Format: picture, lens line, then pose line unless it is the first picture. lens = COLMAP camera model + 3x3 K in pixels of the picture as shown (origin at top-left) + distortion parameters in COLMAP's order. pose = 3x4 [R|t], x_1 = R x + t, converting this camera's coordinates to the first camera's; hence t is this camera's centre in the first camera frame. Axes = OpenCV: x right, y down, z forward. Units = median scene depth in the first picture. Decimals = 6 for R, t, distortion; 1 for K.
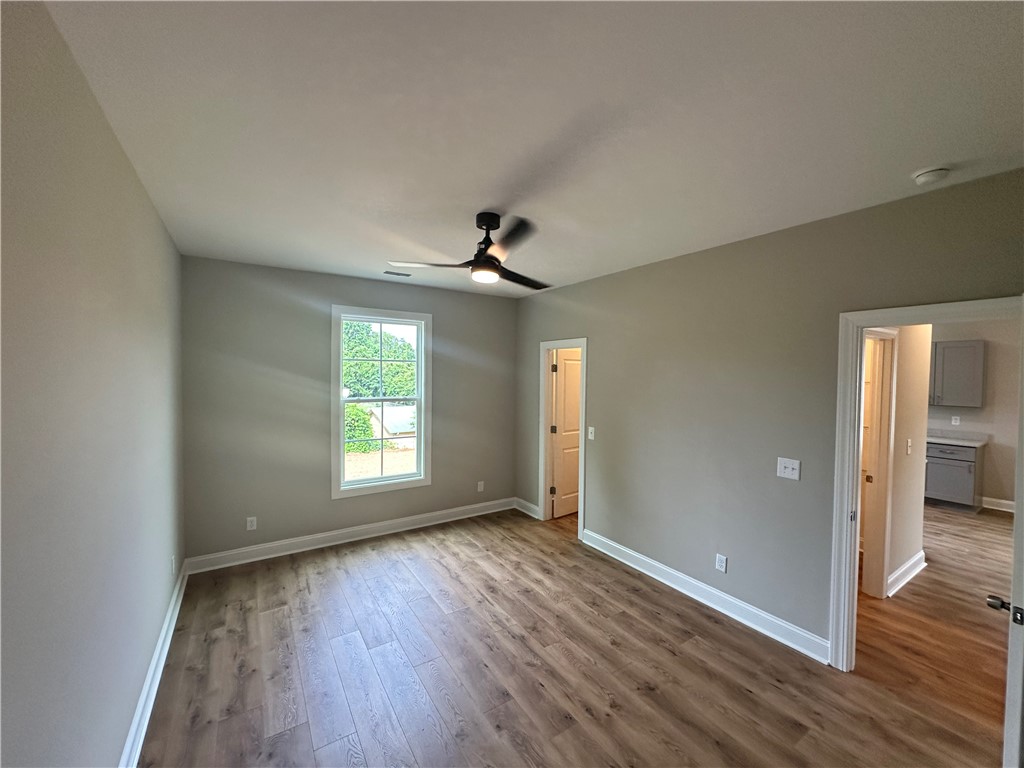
lens RADIAL K [[406.8, 0, 512.0], [0, 406.8, 384.0], [0, 0, 1]] dist [-0.005029, 0.000465]
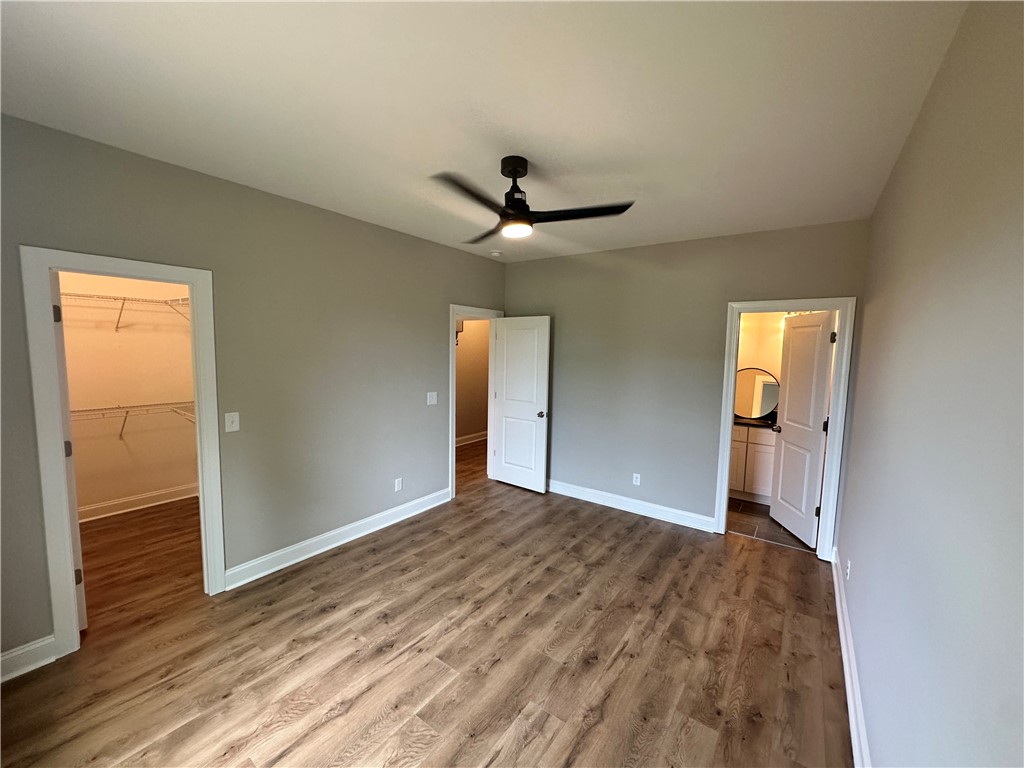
lens RADIAL K [[406.8, 0, 512.0], [0, 406.8, 384.0], [0, 0, 1]] dist [-0.005029, 0.000465]
pose [[-0.350240, -0.104551, 0.930807, -0.771752], [-0.003151, 0.993877, 0.110450, -0.019061], [-0.936655, 0.035751, -0.348425, 1.093962]]
